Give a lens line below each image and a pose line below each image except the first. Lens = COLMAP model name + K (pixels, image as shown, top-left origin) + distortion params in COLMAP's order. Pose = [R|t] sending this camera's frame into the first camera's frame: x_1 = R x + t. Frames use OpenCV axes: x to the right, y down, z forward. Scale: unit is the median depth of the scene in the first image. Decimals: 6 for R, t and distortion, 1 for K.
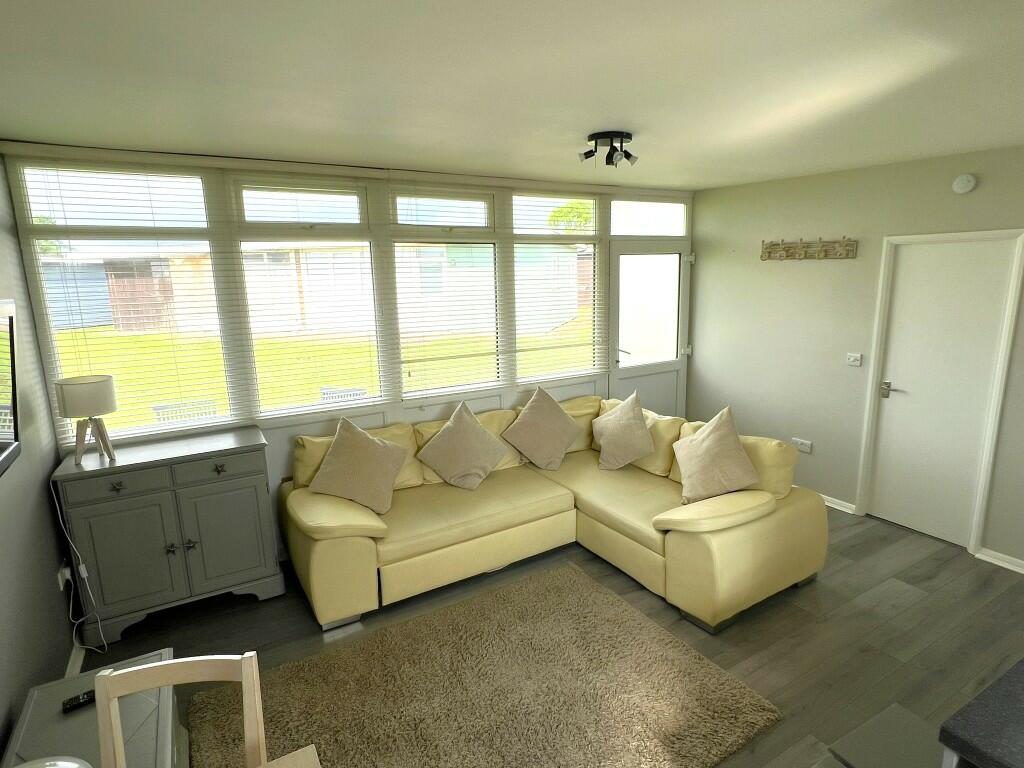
lens RADIAL K [[564.2, 0, 510.5], [0, 564.2, 378.5], [0, 0, 1]] dist [-0.017737, -0.000391]
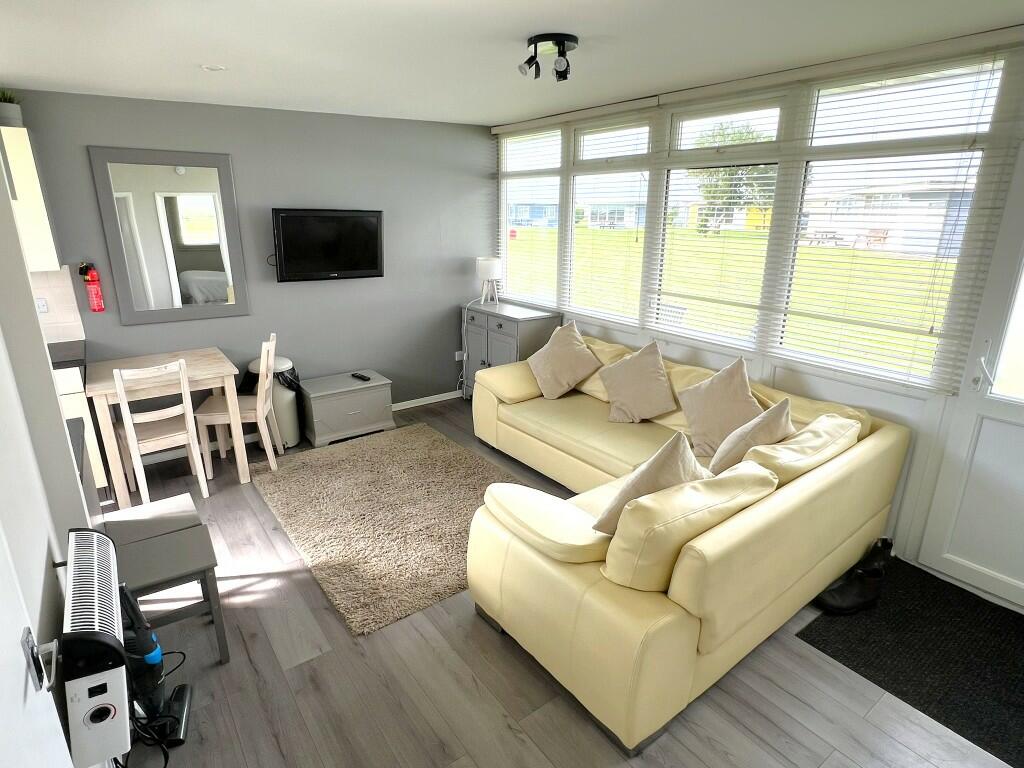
lens RADIAL K [[564.2, 0, 509.2], [0, 564.2, 387.7], [0, 0, 1]] dist [-0.017737, -0.000391]
pose [[0.091477, 0.305535, -0.947776, 0.858777], [-0.207158, 0.936783, 0.281997, -0.105619], [0.974021, 0.170543, 0.148988, 0.666007]]
